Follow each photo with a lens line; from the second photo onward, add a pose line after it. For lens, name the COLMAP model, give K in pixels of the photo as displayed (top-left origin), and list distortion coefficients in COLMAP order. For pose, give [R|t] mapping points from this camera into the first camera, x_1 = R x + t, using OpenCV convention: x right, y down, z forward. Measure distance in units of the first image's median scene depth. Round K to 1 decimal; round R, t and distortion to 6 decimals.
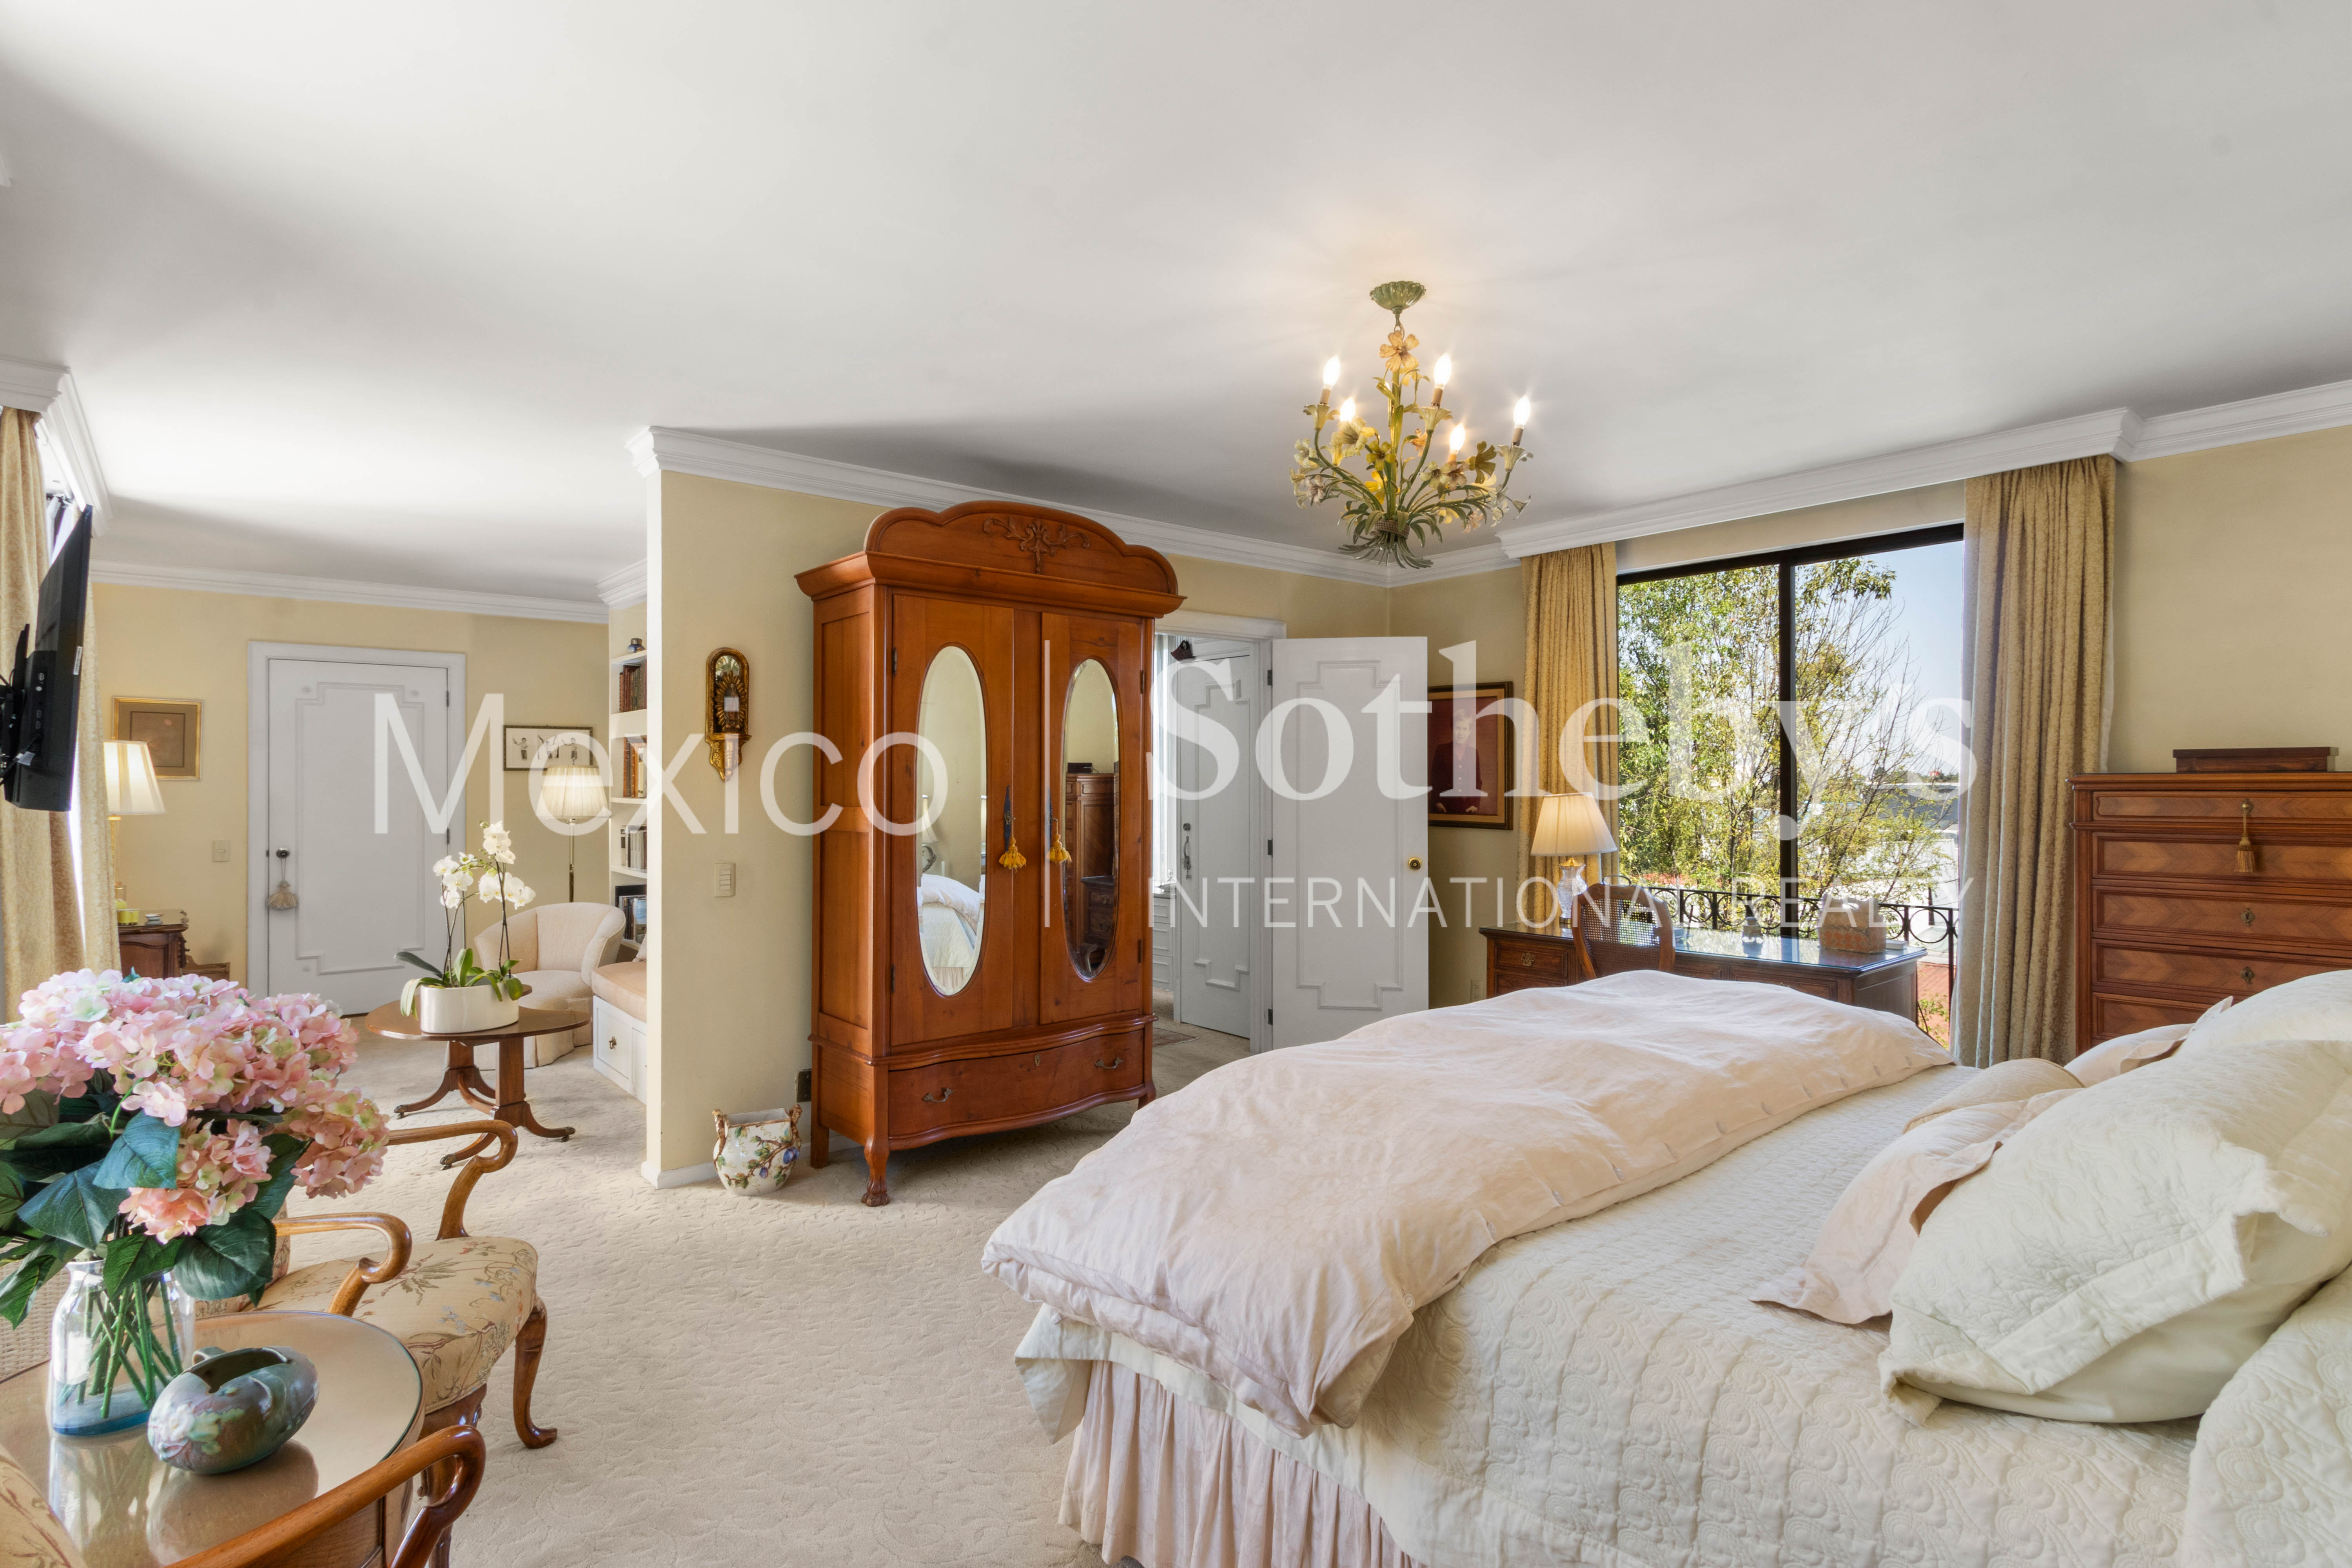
lens RADIAL K [[1228.4, 0, 1175.7], [0, 1228.4, 787.2], [0, 0, 1]] dist [-0.001999, -0.000429]
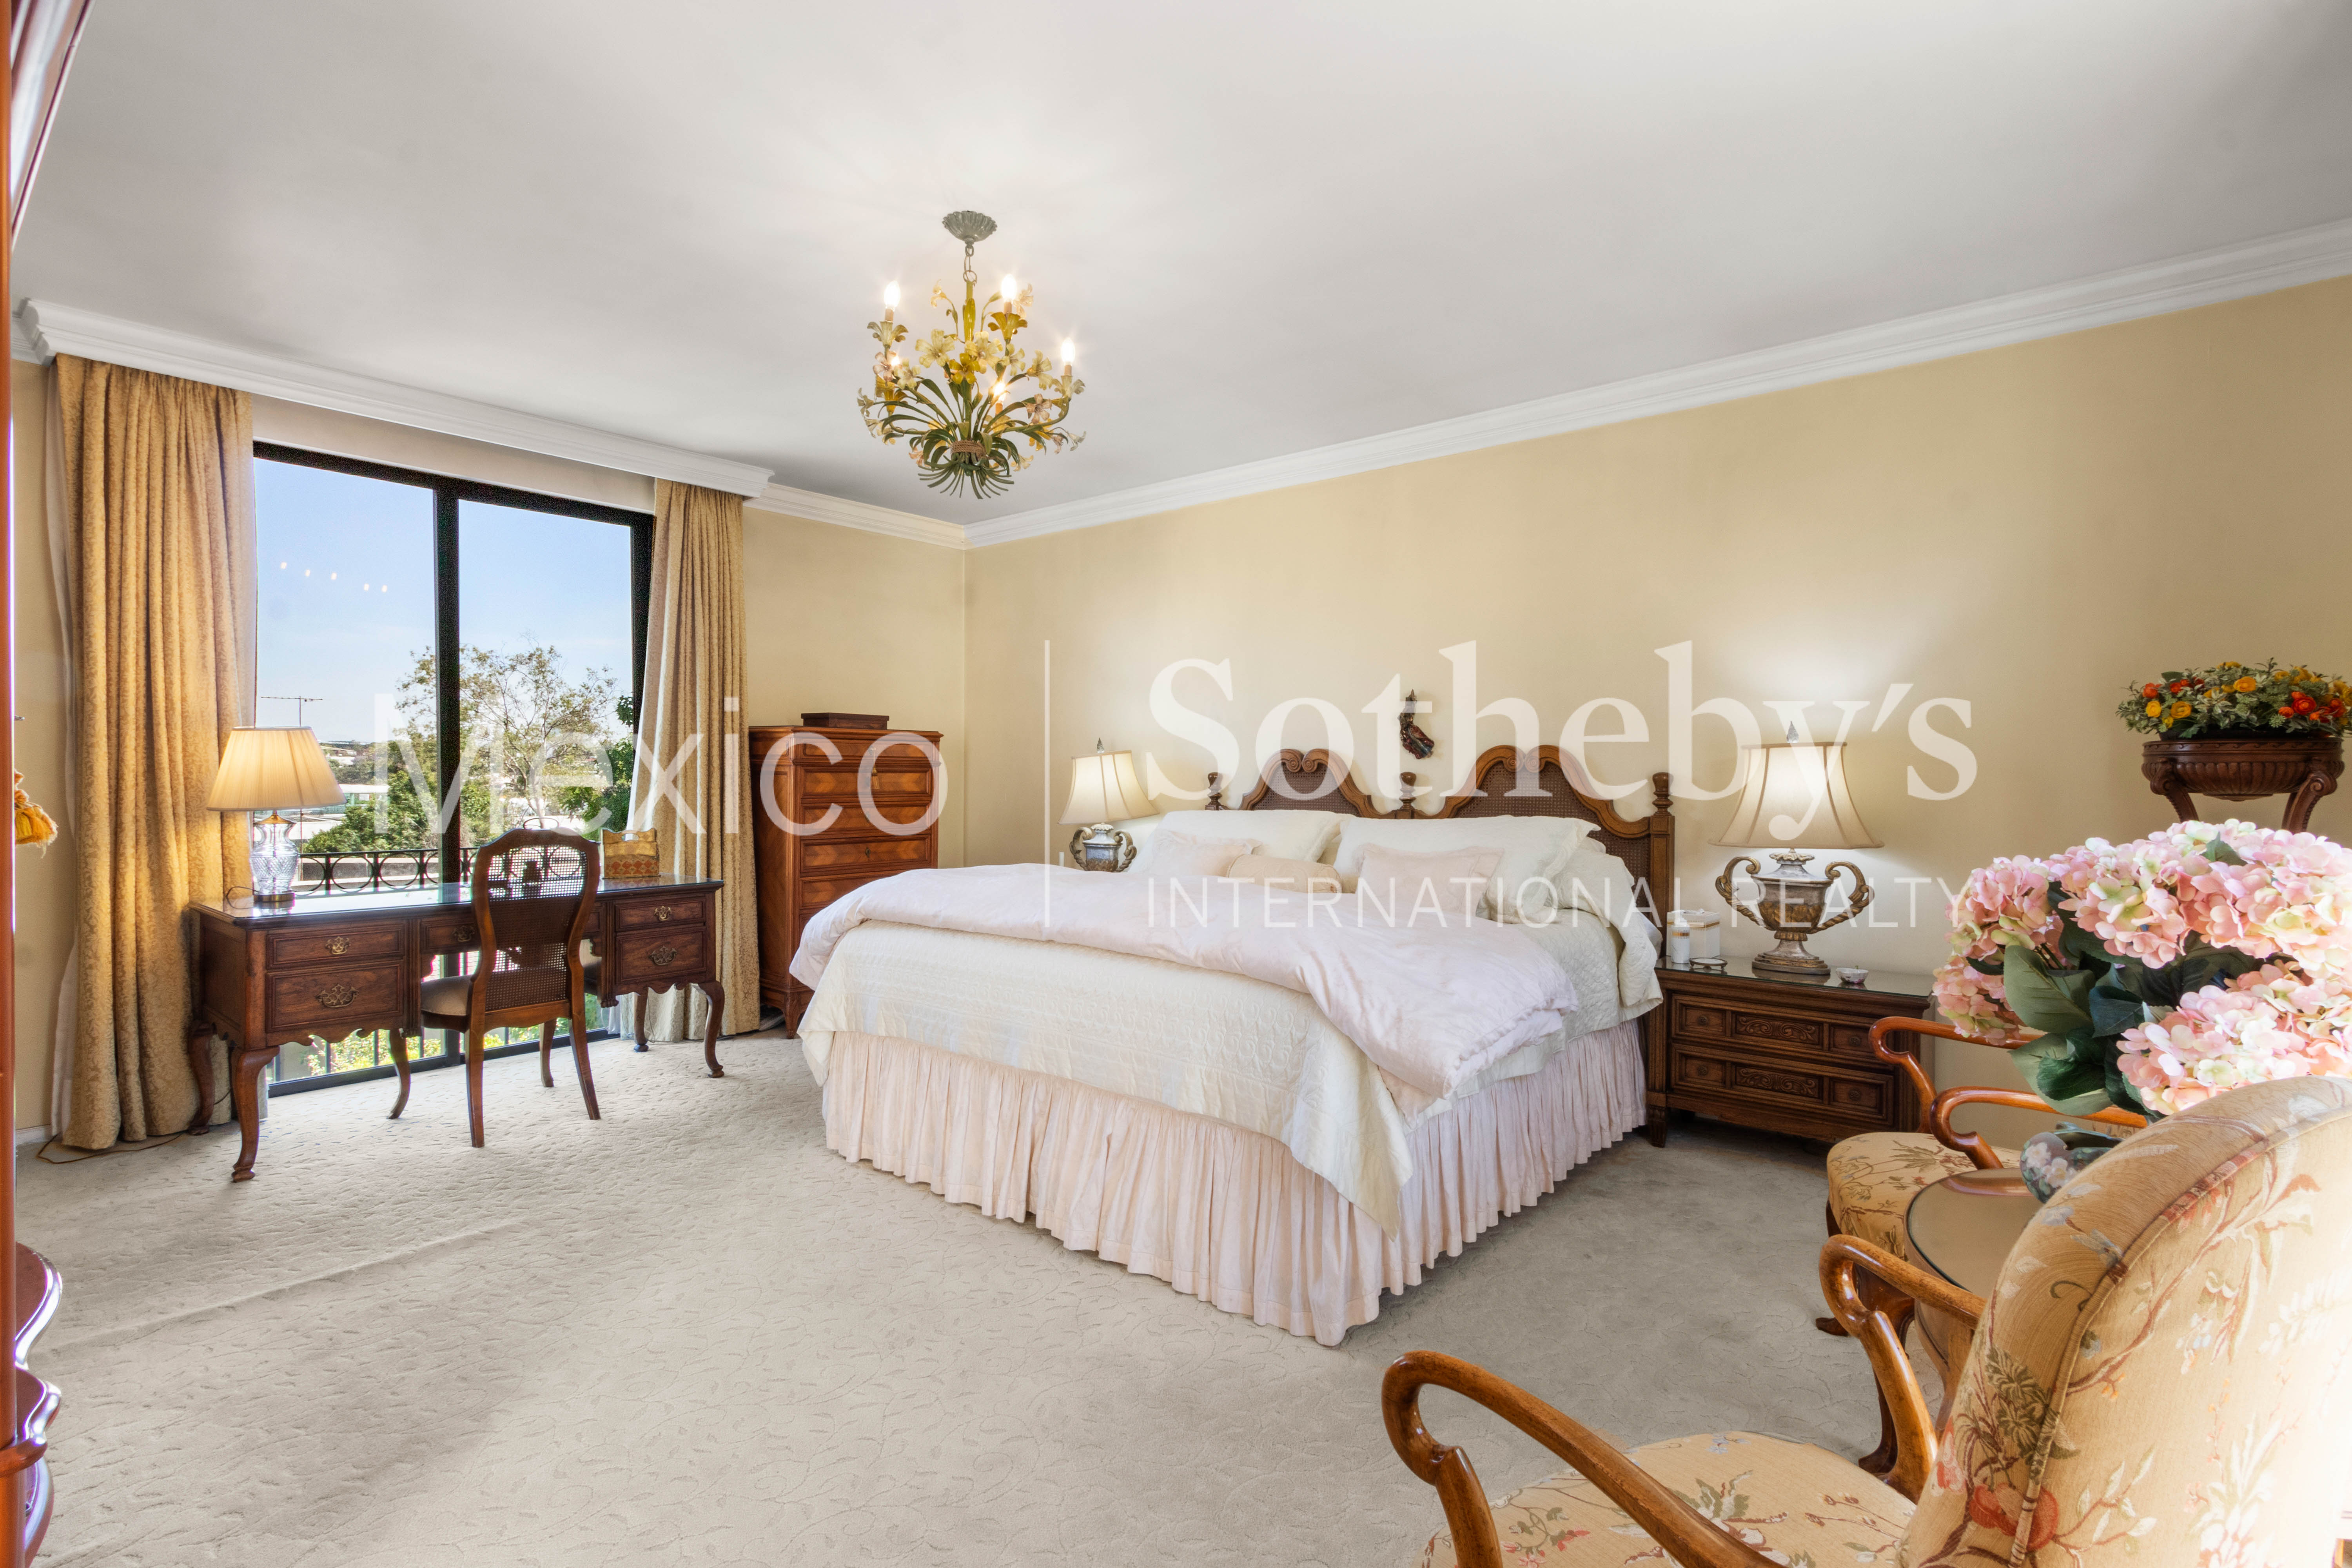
lens RADIAL K [[1114.9, 0, 1176.1], [0, 1114.9, 784.1], [0, 0, 1]] dist [0.001695, 0.000178]
pose [[-0.201311, -0.009883, 0.979477, -0.557521], [-0.007494, 0.999935, 0.008549, 0.038292], [-0.979499, -0.005619, -0.201373, 0.745847]]
